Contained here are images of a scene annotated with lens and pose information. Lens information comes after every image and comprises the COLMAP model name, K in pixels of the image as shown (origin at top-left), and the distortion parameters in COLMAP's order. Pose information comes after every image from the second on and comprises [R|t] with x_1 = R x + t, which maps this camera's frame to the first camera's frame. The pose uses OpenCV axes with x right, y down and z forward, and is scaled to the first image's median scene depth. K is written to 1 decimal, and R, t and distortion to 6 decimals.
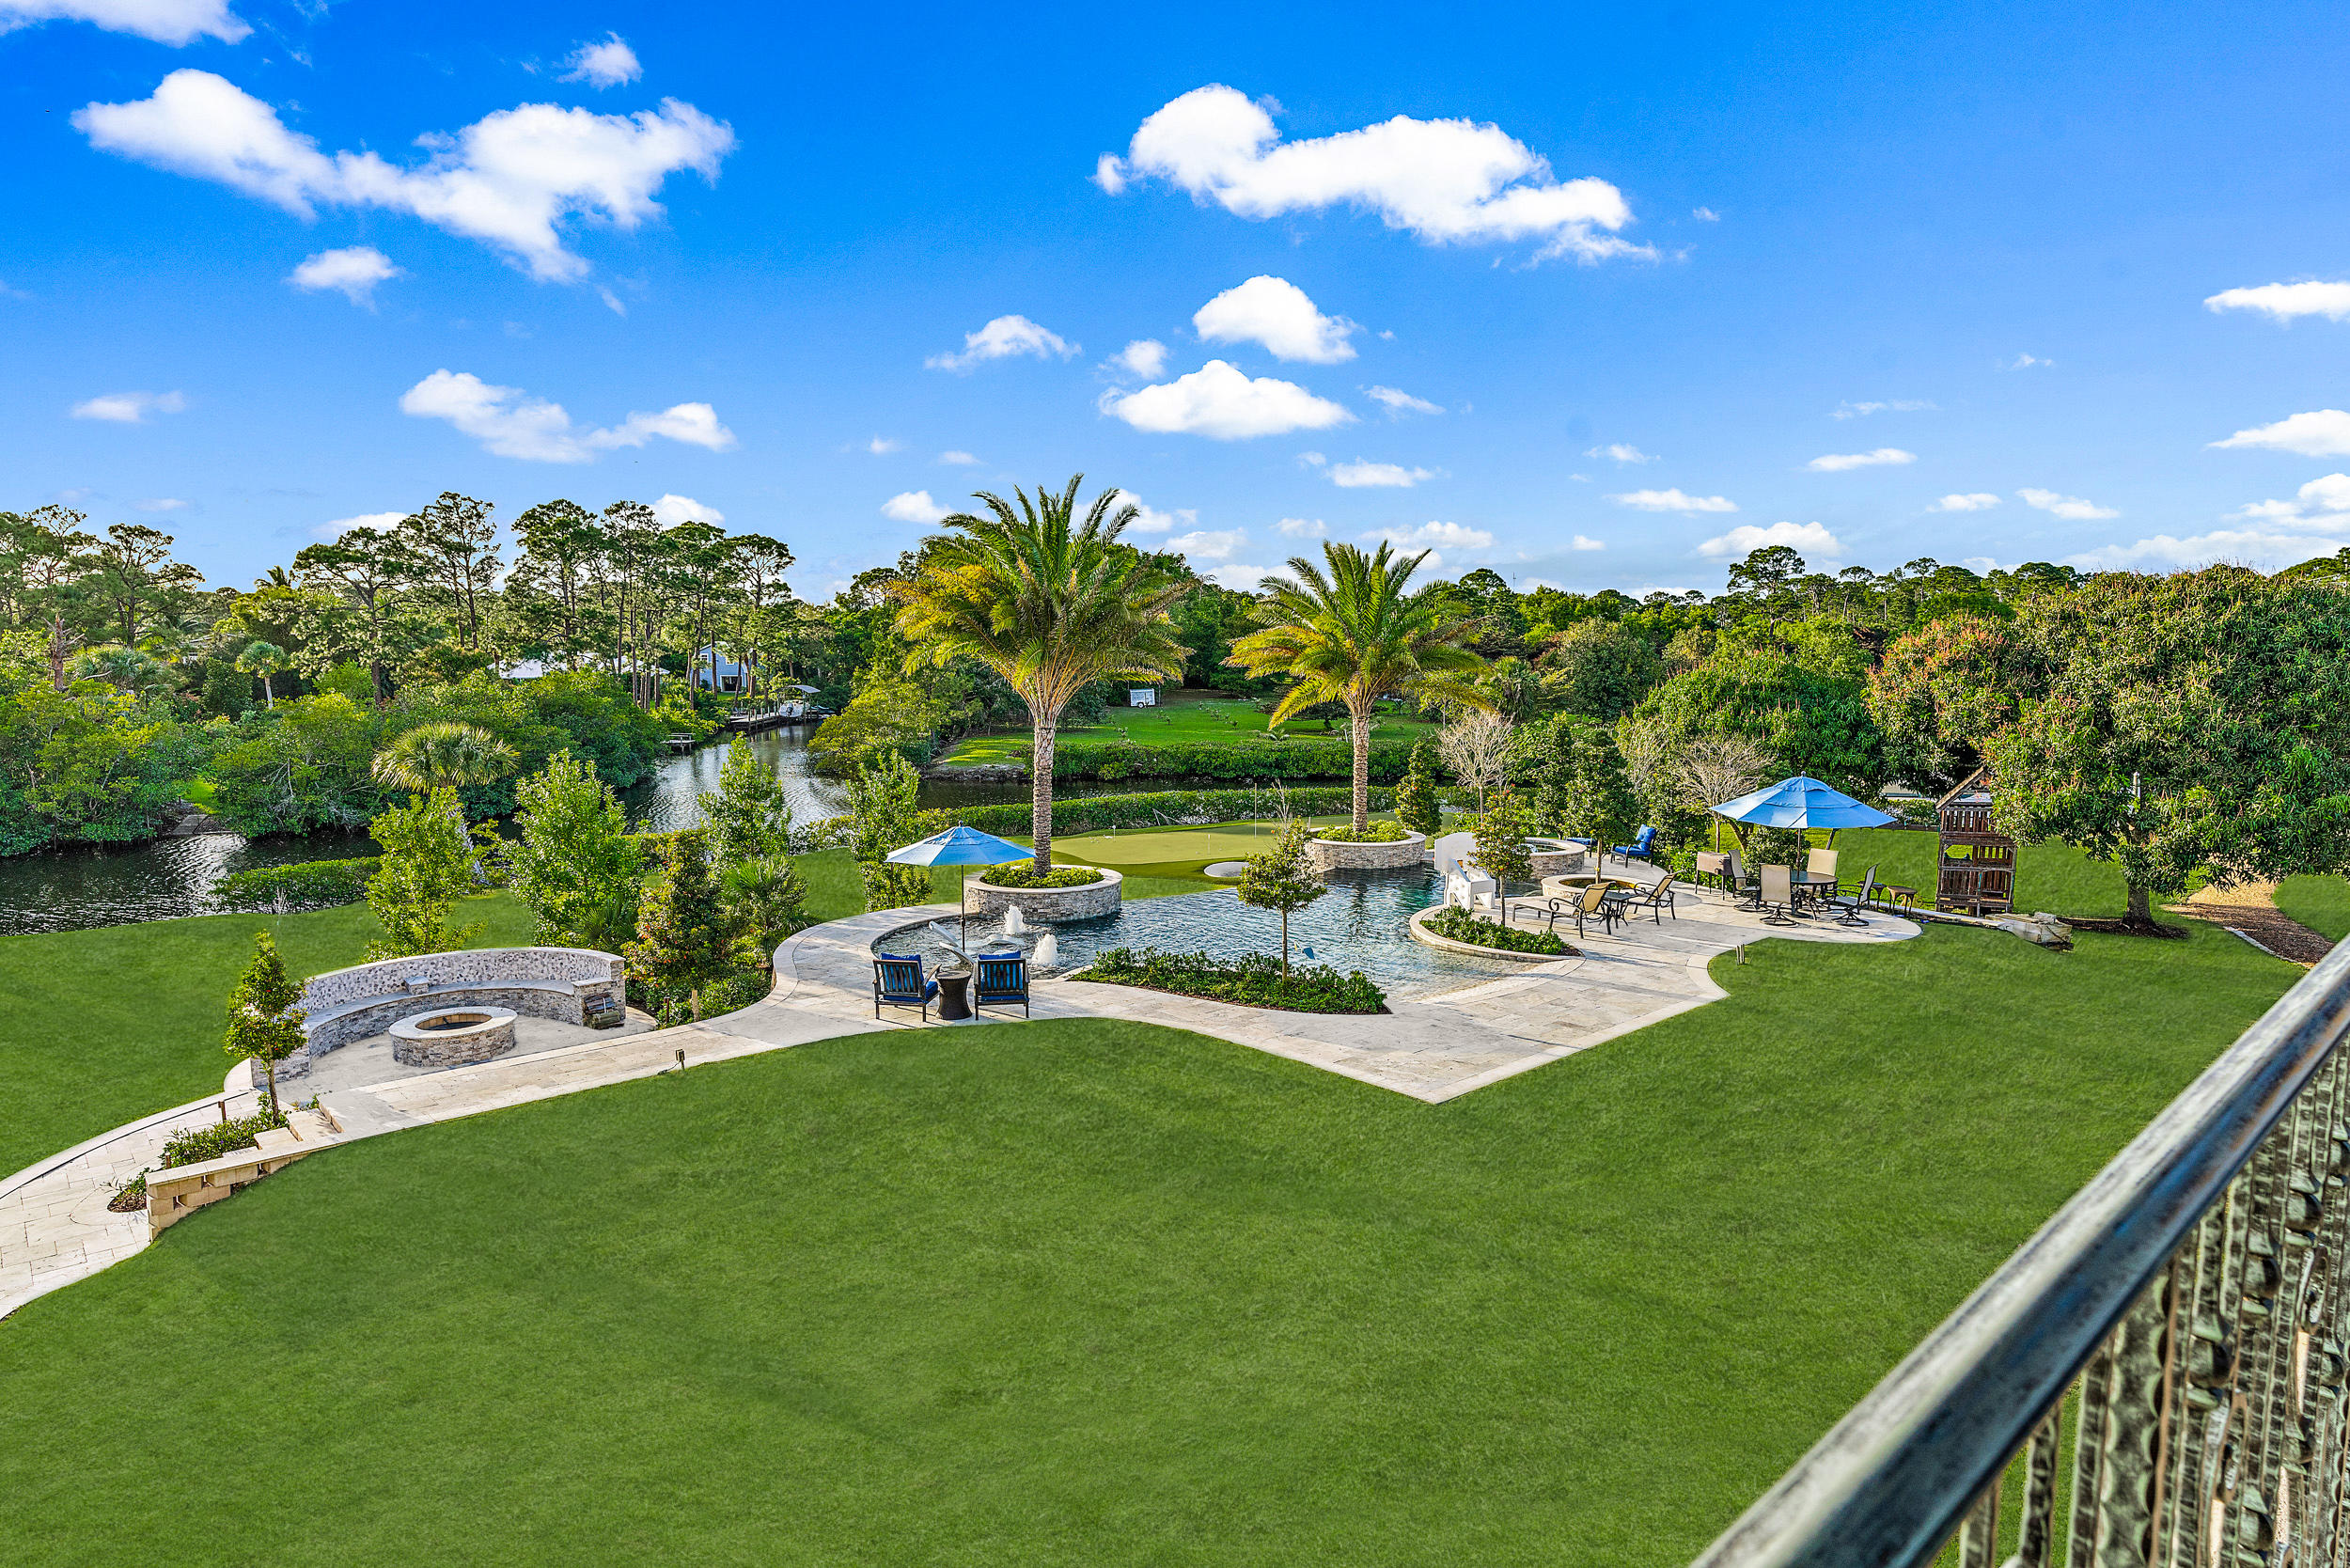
lens RADIAL K [[1367.6, 0, 1165.7], [0, 1367.6, 773.6], [0, 0, 1]] dist [-0.004347, 0.001245]
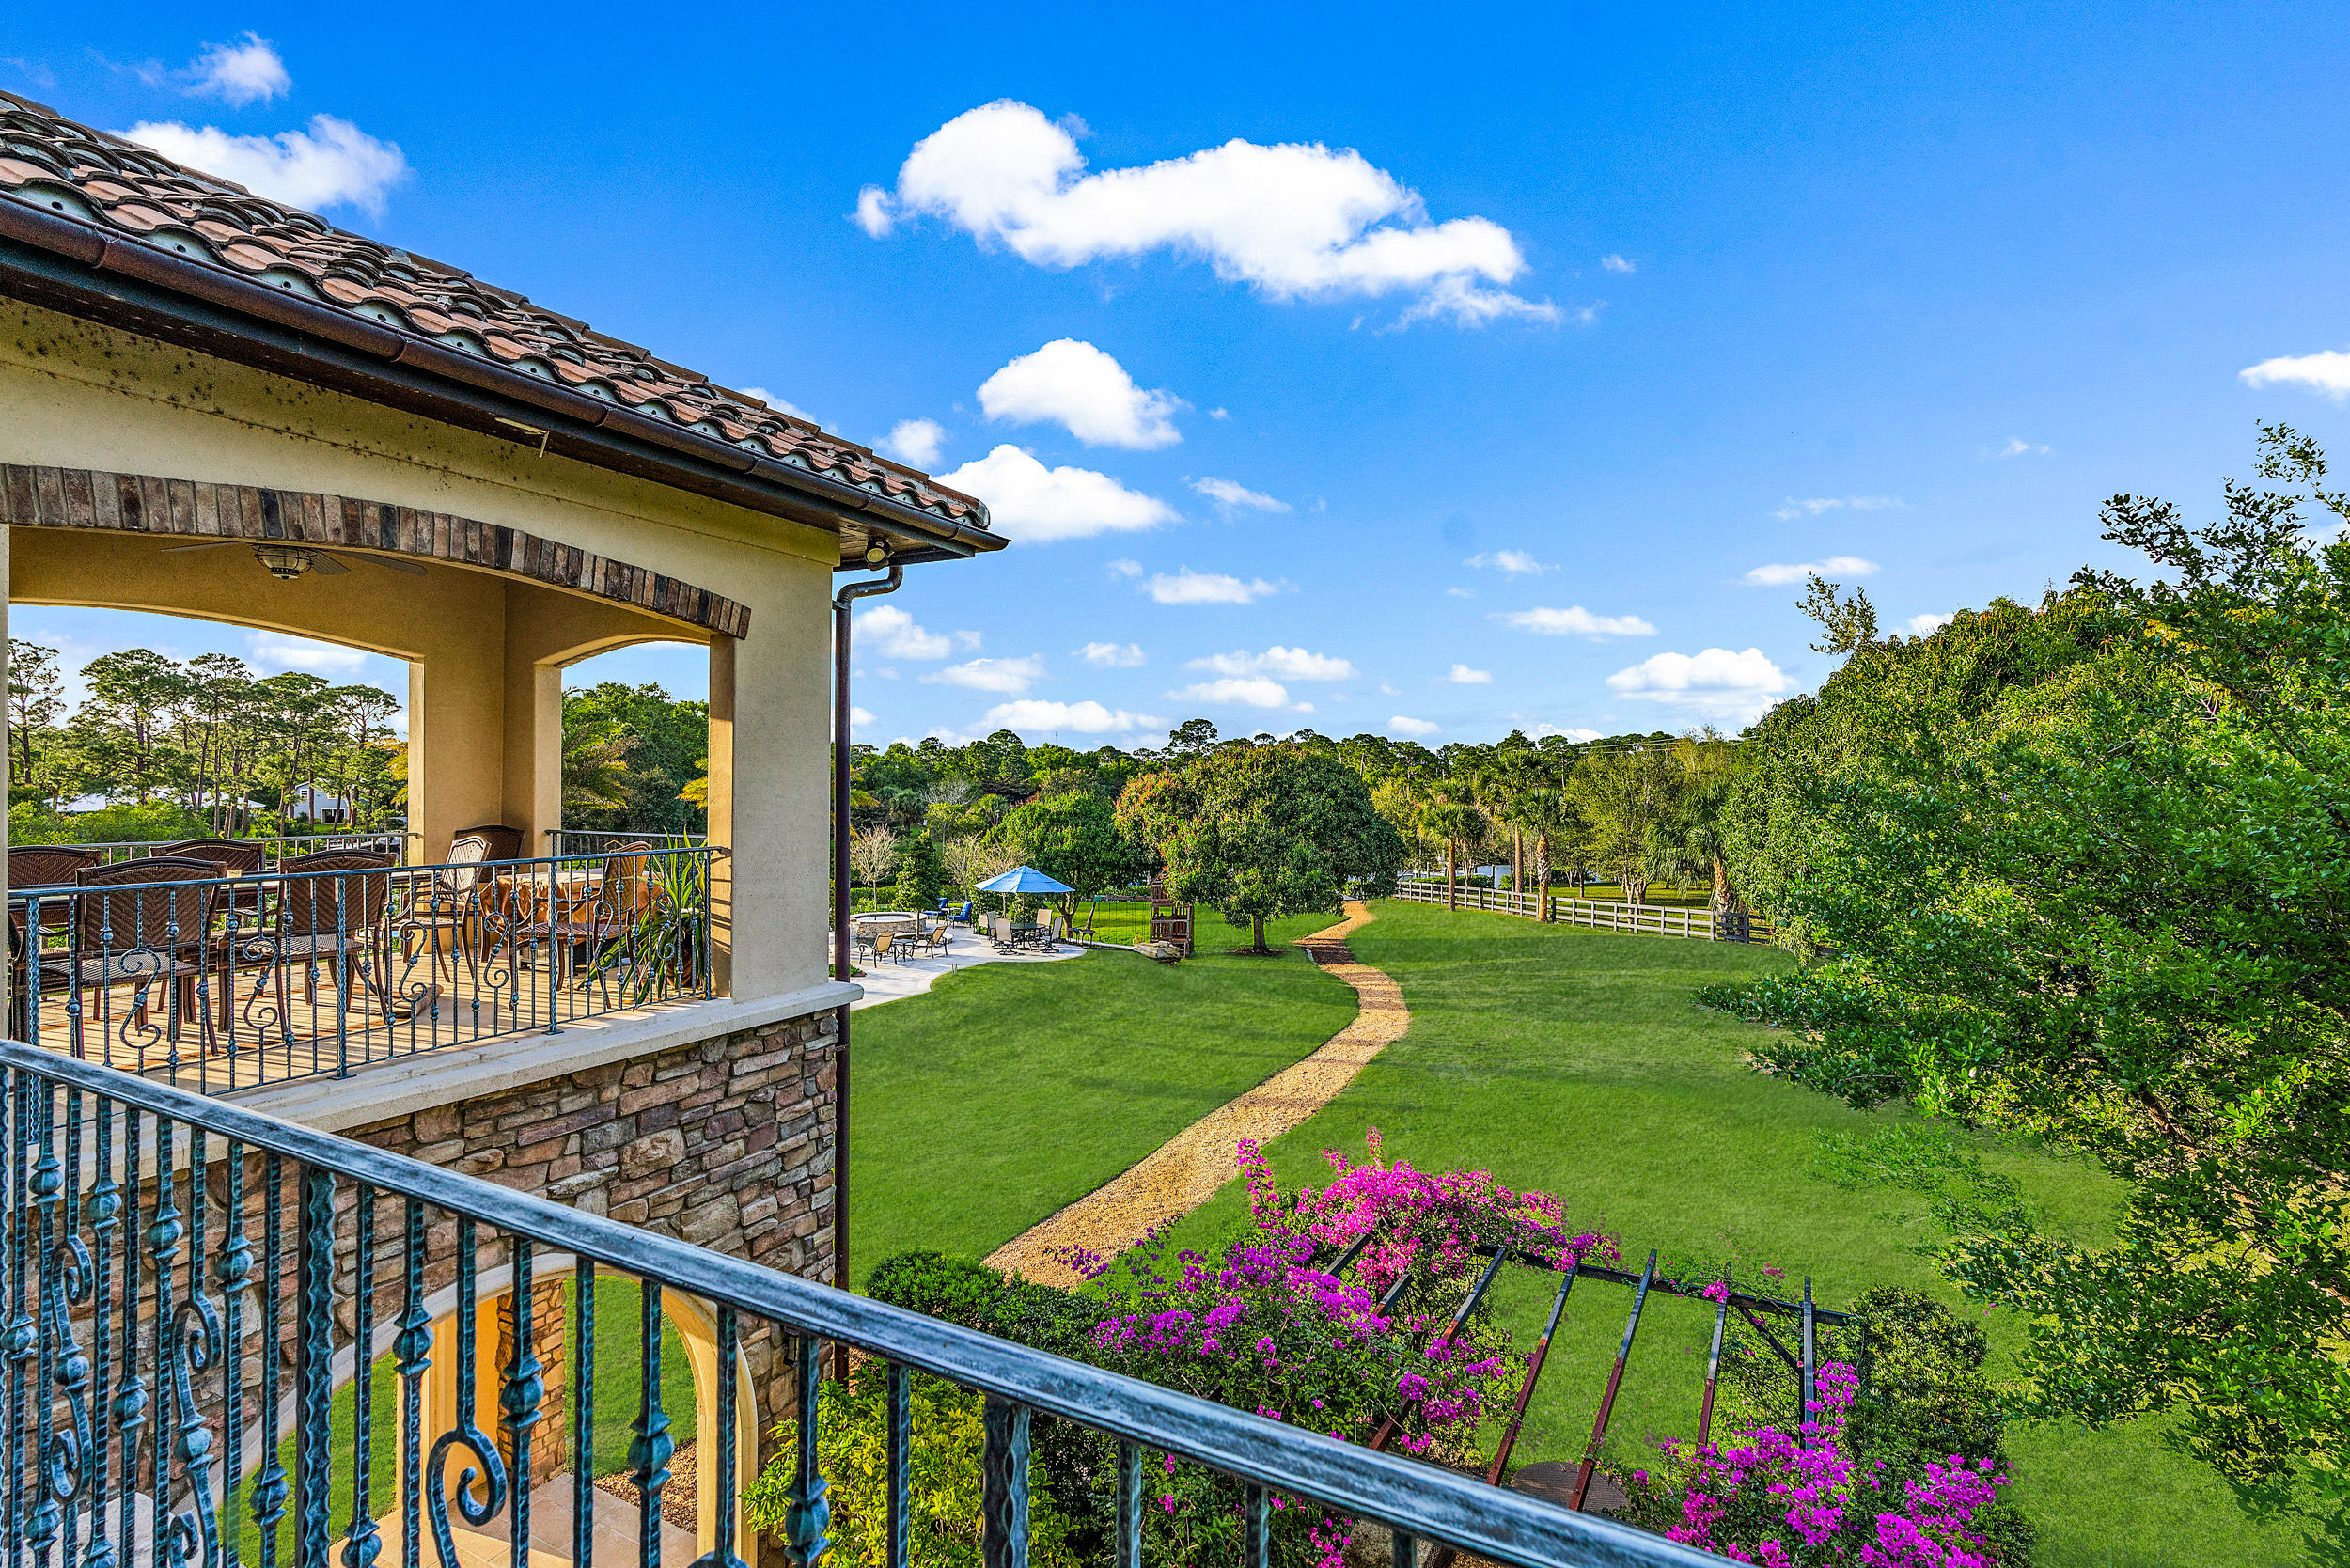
lens RADIAL K [[1059.2, 0, 1175.0], [0, 1059.2, 784.0], [0, 0, 1]] dist [0.001973, 0.000640]
pose [[0.939720, 0.006175, 0.341888, 0.056665], [0.026105, 0.995624, -0.089735, 0.007003], [-0.340946, 0.093250, 0.935447, -0.085017]]
